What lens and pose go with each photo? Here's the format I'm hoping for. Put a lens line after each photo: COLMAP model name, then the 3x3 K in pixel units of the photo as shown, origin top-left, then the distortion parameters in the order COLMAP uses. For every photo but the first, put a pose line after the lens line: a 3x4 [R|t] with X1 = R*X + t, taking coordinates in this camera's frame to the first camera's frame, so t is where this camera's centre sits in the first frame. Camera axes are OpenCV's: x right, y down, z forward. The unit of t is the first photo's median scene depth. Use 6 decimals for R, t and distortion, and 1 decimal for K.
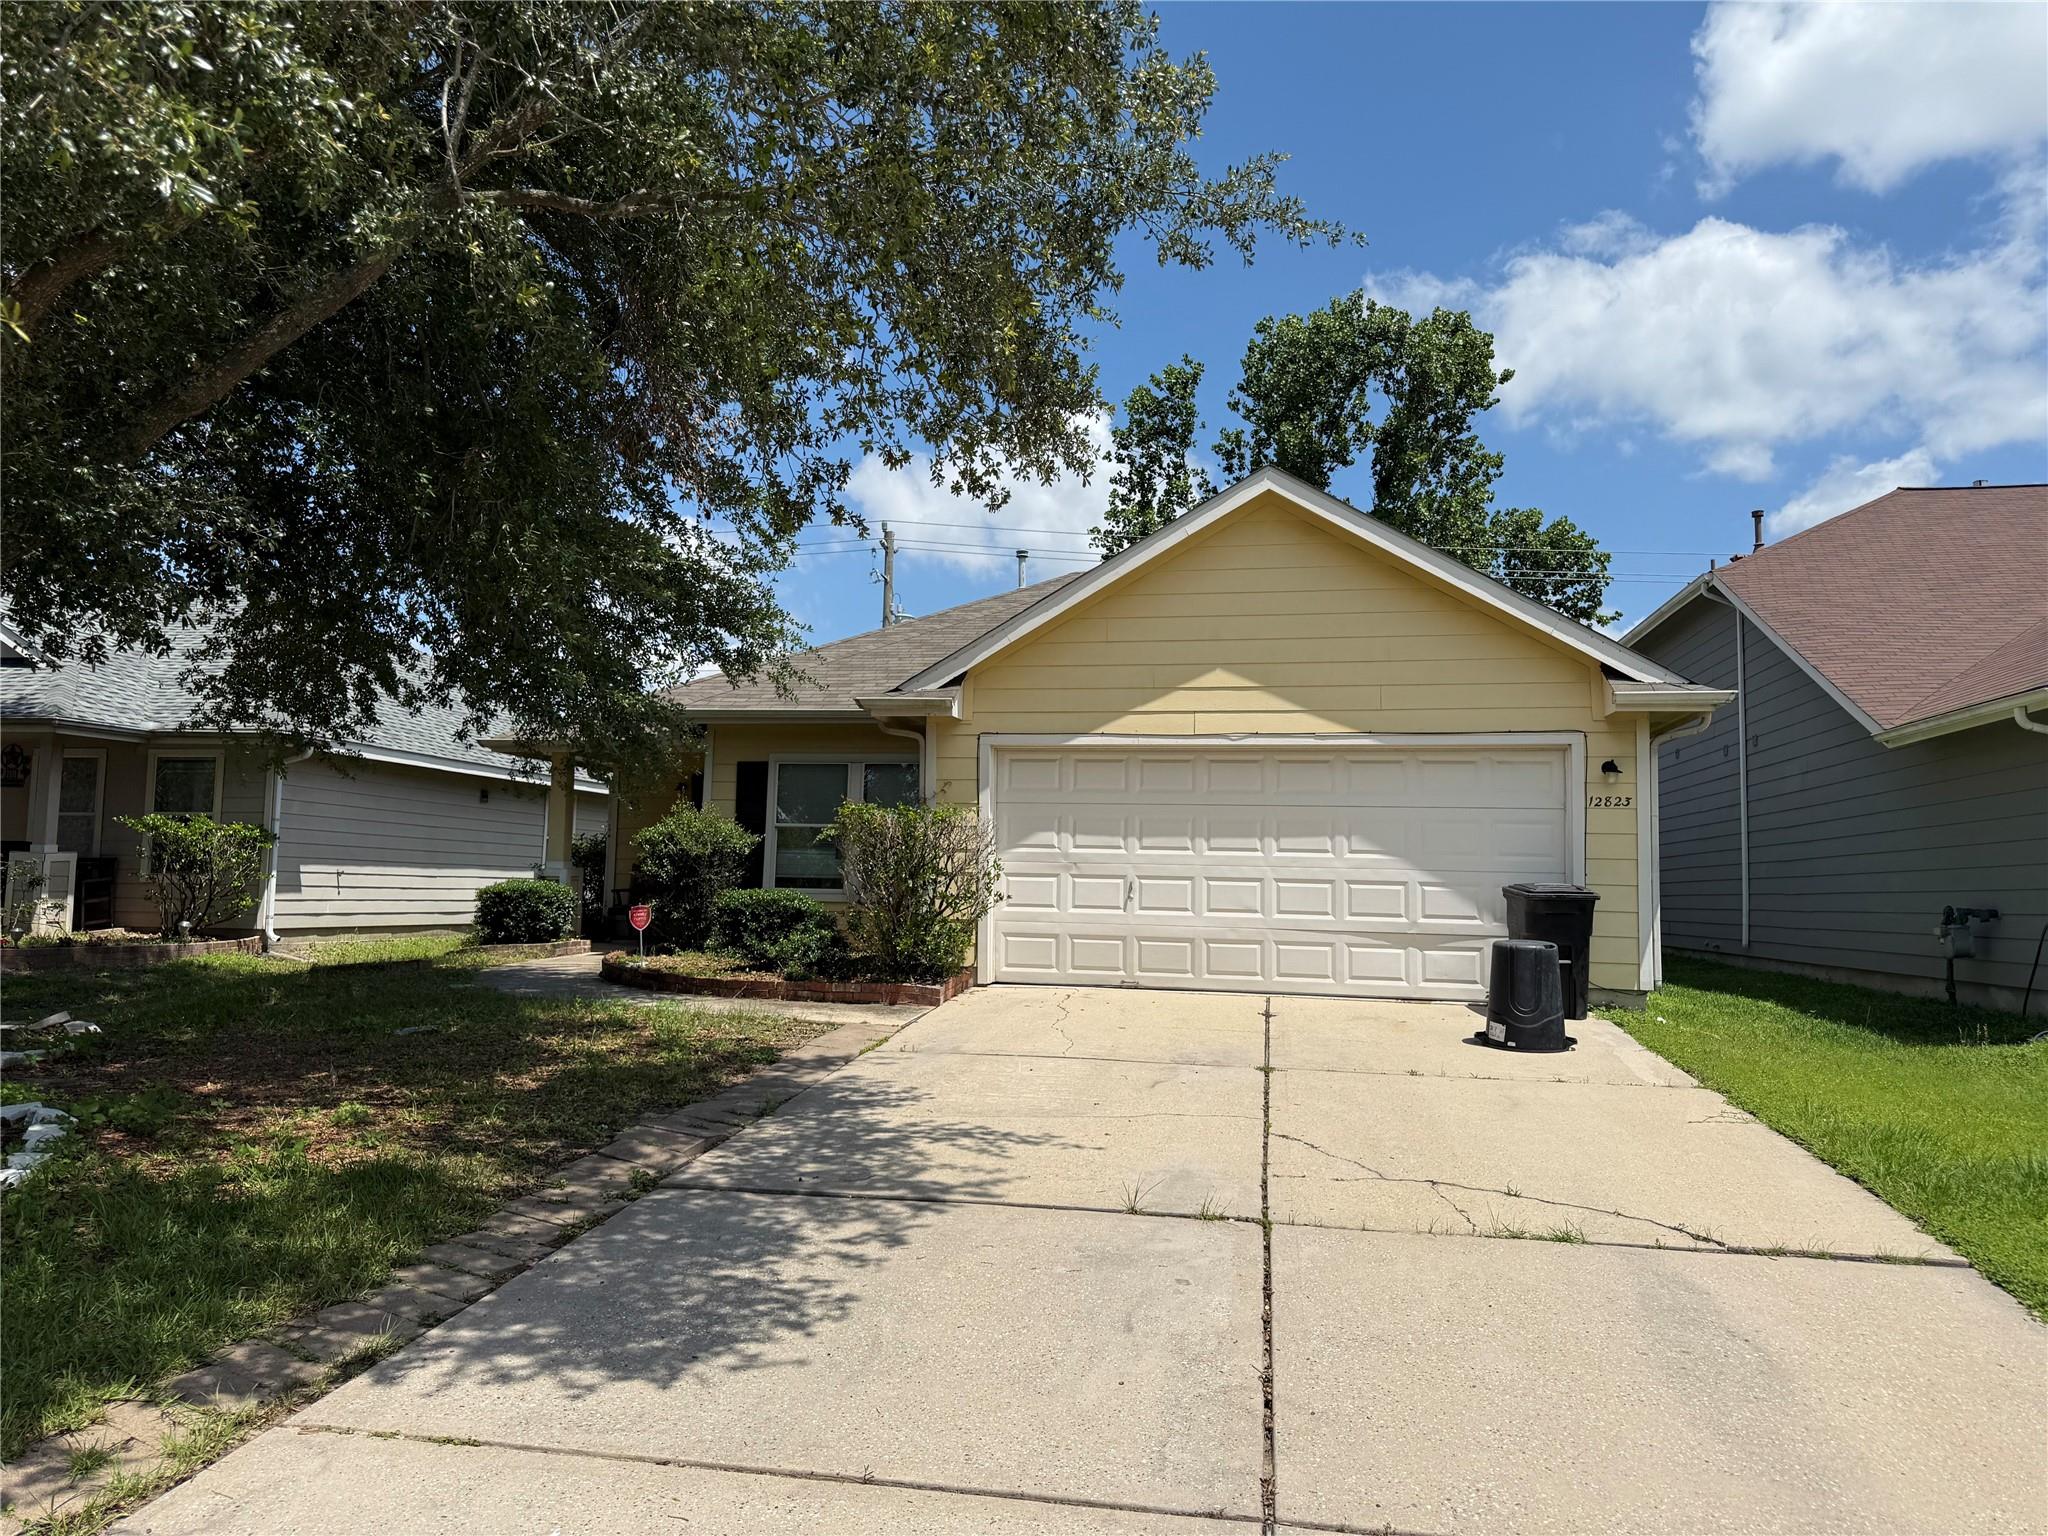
lens RADIAL K [[1451.8, 0, 1024.0], [0, 1451.8, 768.0], [0, 0, 1]] dist [0.002210, -0.000976]
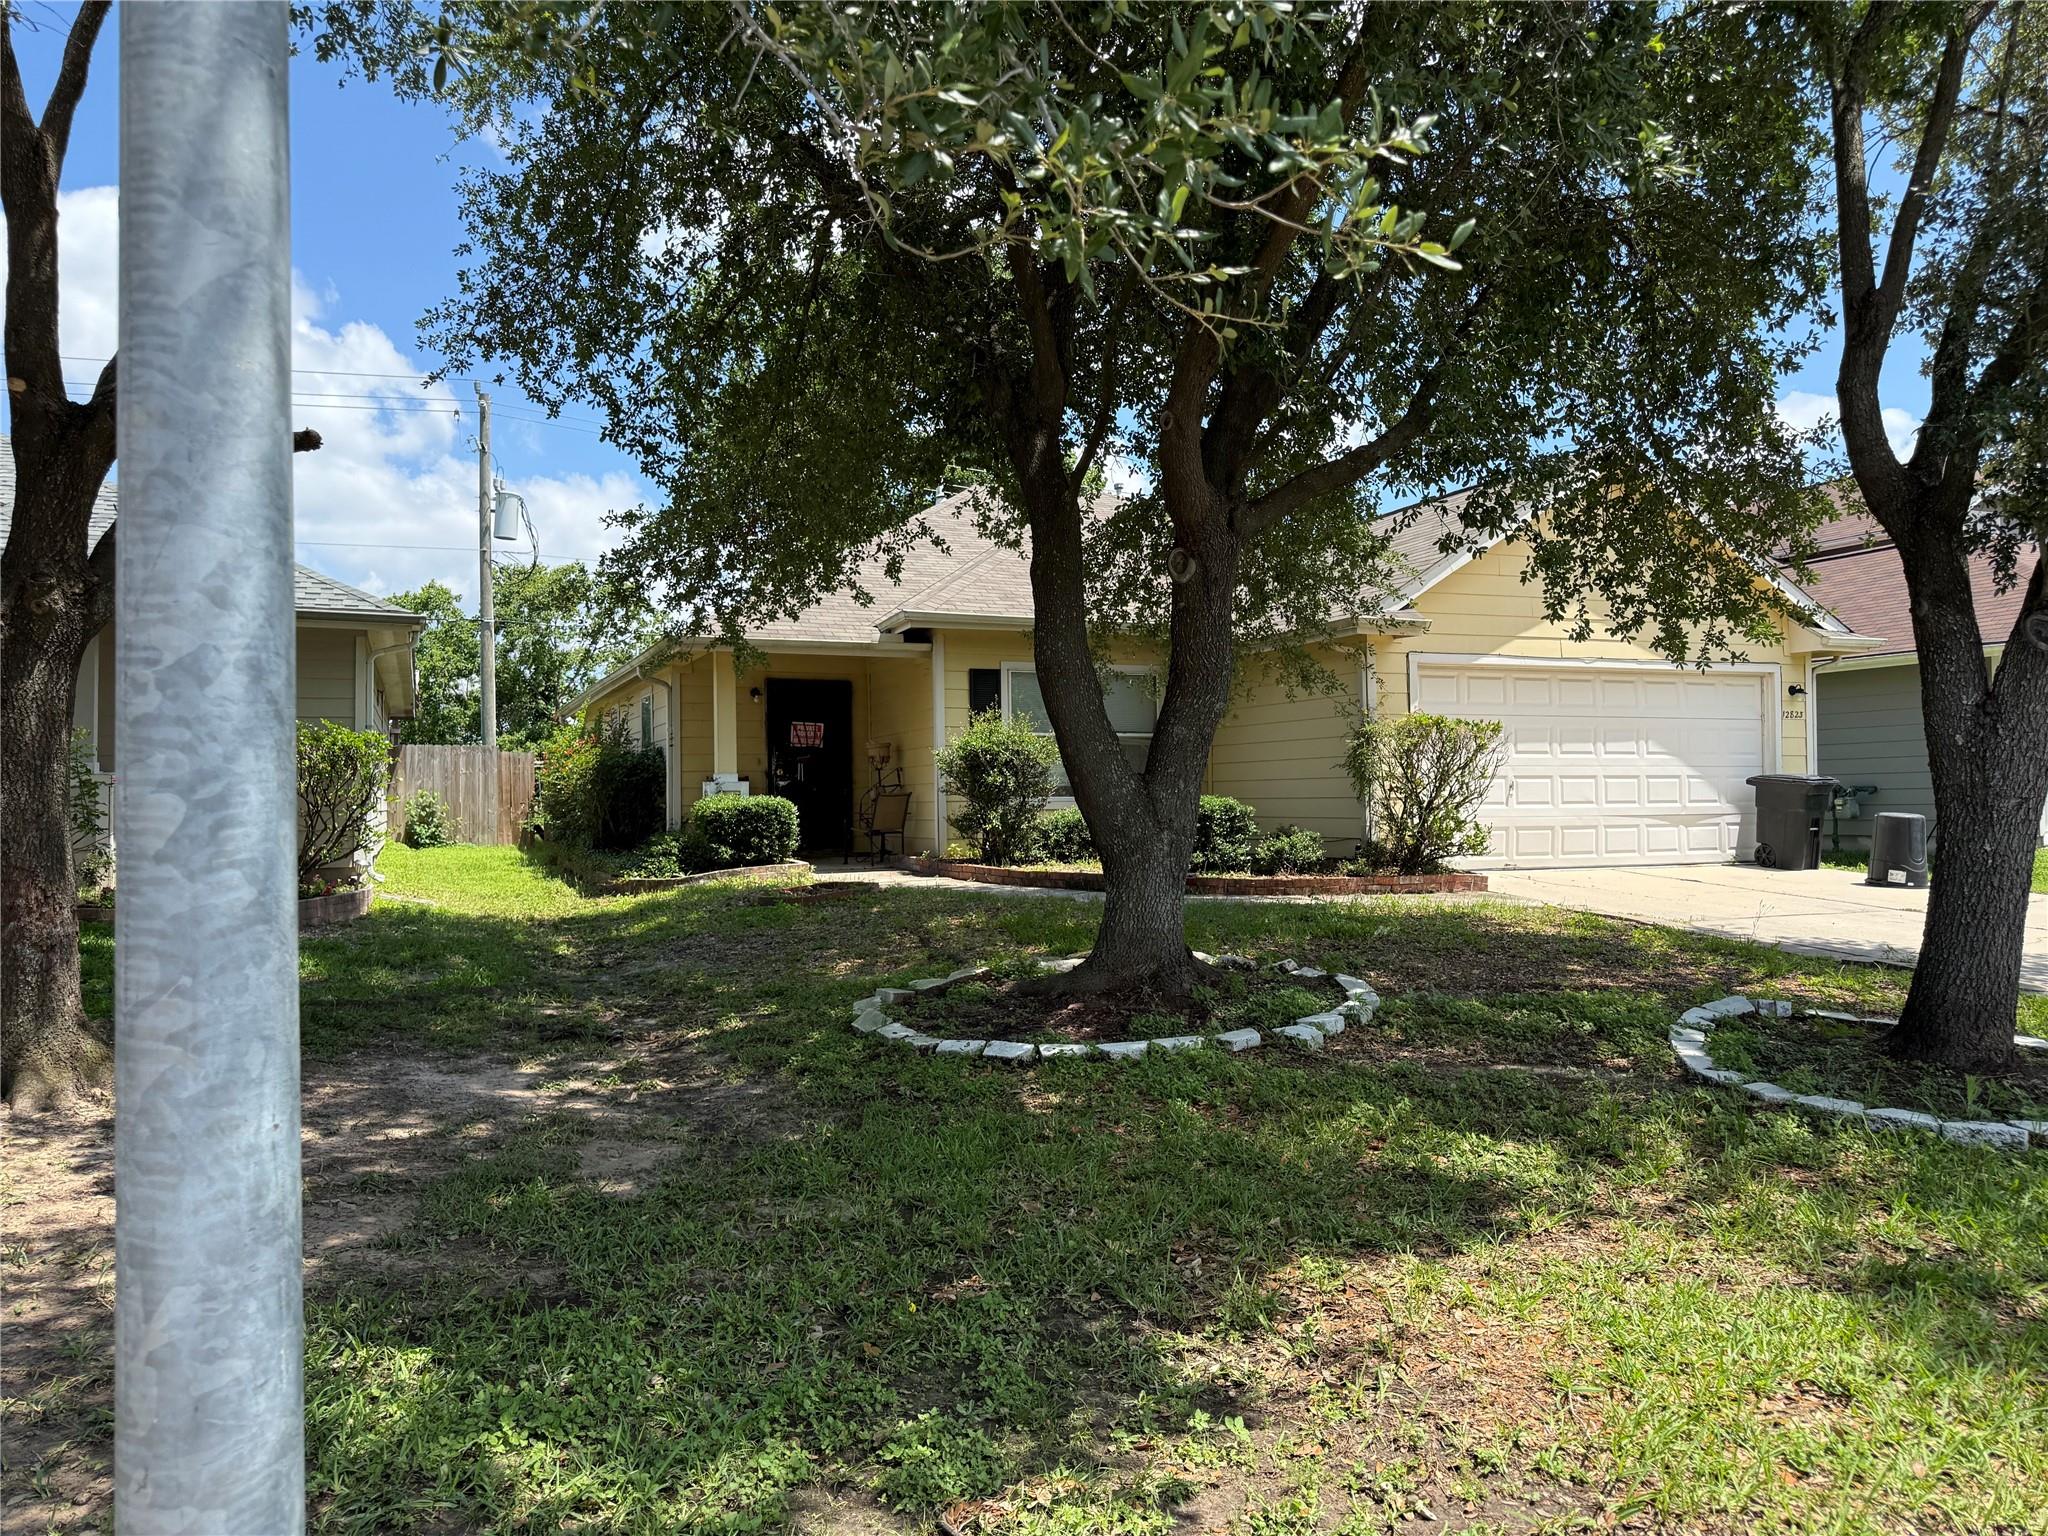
lens RADIAL K [[1451.8, 0, 1024.0], [0, 1451.8, 768.0], [0, 0, 1]] dist [0.002210, -0.000976]
pose [[0.848948, -0.011783, 0.528346, -0.920211], [-0.018580, 0.998468, 0.052122, 0.014170], [-0.528150, -0.054065, 0.847428, 0.204818]]
